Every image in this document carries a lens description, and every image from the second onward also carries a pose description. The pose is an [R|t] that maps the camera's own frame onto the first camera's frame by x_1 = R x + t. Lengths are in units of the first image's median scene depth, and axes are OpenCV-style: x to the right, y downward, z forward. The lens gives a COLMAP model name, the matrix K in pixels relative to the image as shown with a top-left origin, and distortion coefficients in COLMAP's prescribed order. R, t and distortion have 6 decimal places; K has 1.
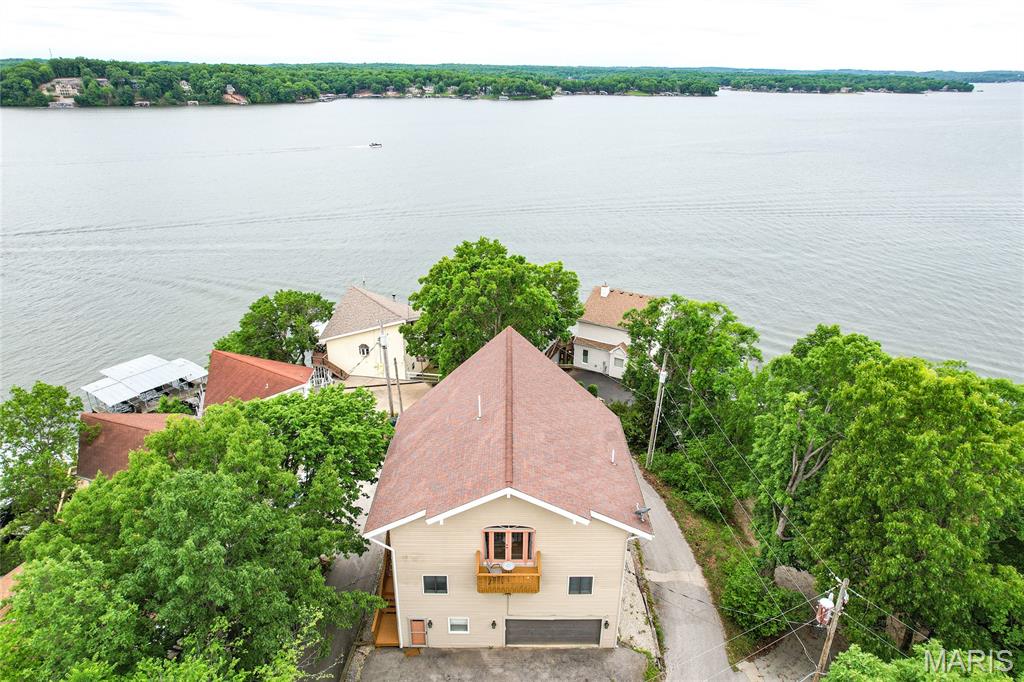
lens RADIAL K [[656.1, 0, 512.0], [0, 656.1, 341.0], [0, 0, 1]] dist [-0.085567, 0.079230]
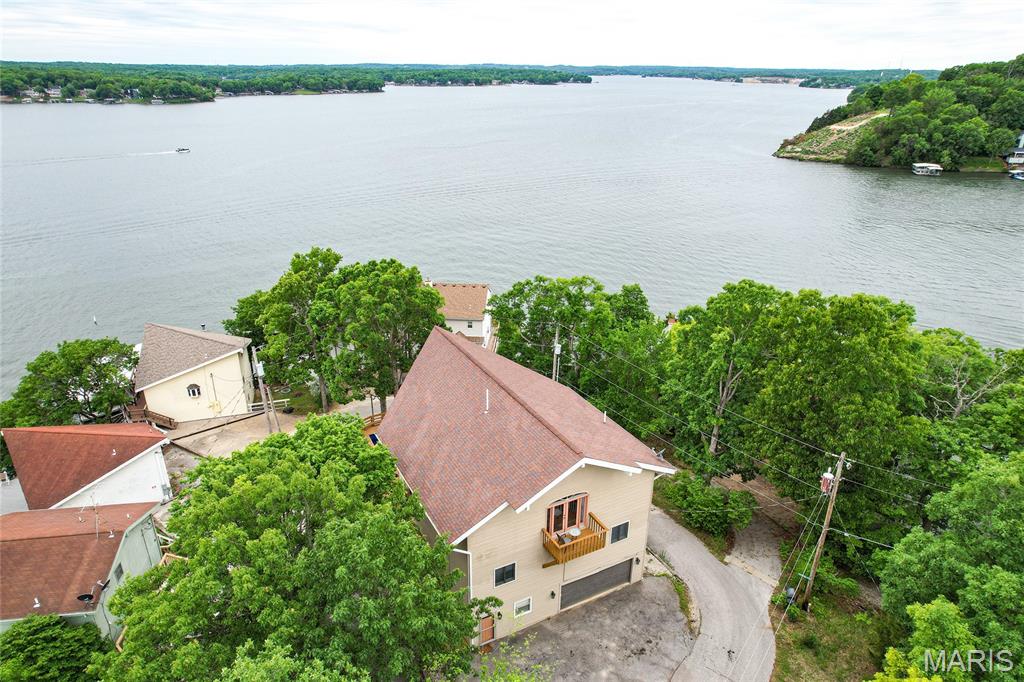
lens RADIAL K [[656.1, 0, 512.0], [0, 656.1, 341.0], [0, 0, 1]] dist [-0.085567, 0.079230]
pose [[0.886432, -0.180462, 0.426230, -0.163684], [0.178623, 0.982903, 0.044669, -0.011407], [-0.427004, 0.036539, 0.903511, 0.016799]]
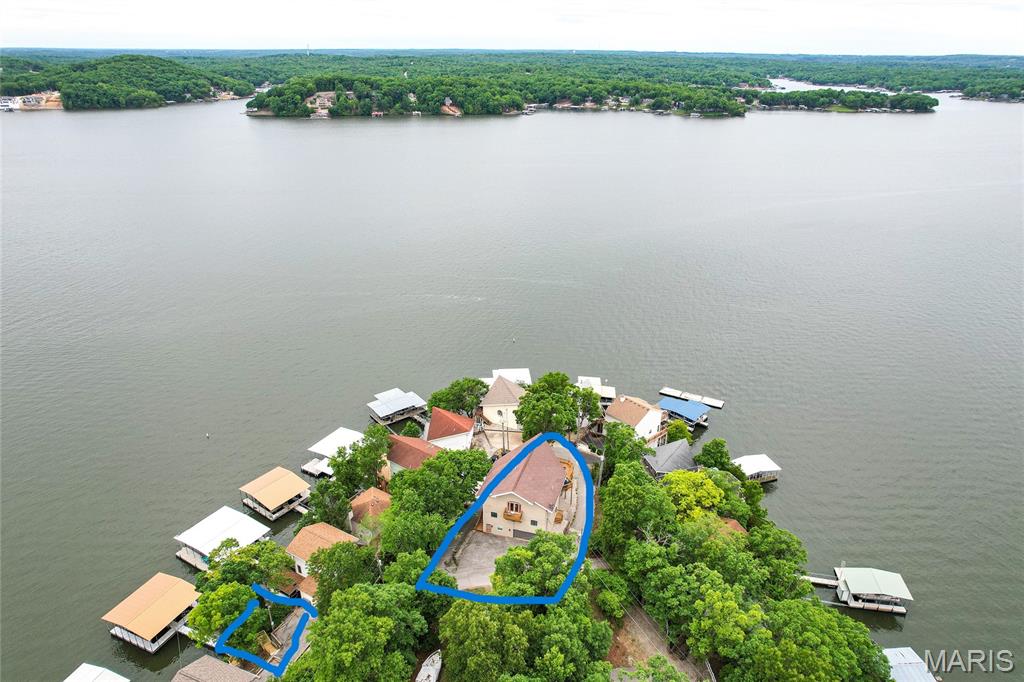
lens RADIAL K [[656.1, 0, 512.0], [0, 656.1, 341.0], [0, 0, 1]] dist [-0.085567, 0.079230]
pose [[0.956529, 0.120252, -0.265690, 0.272430], [-0.114022, 0.992720, 0.038810, -0.240794], [0.268423, -0.006829, 0.963277, -0.807085]]
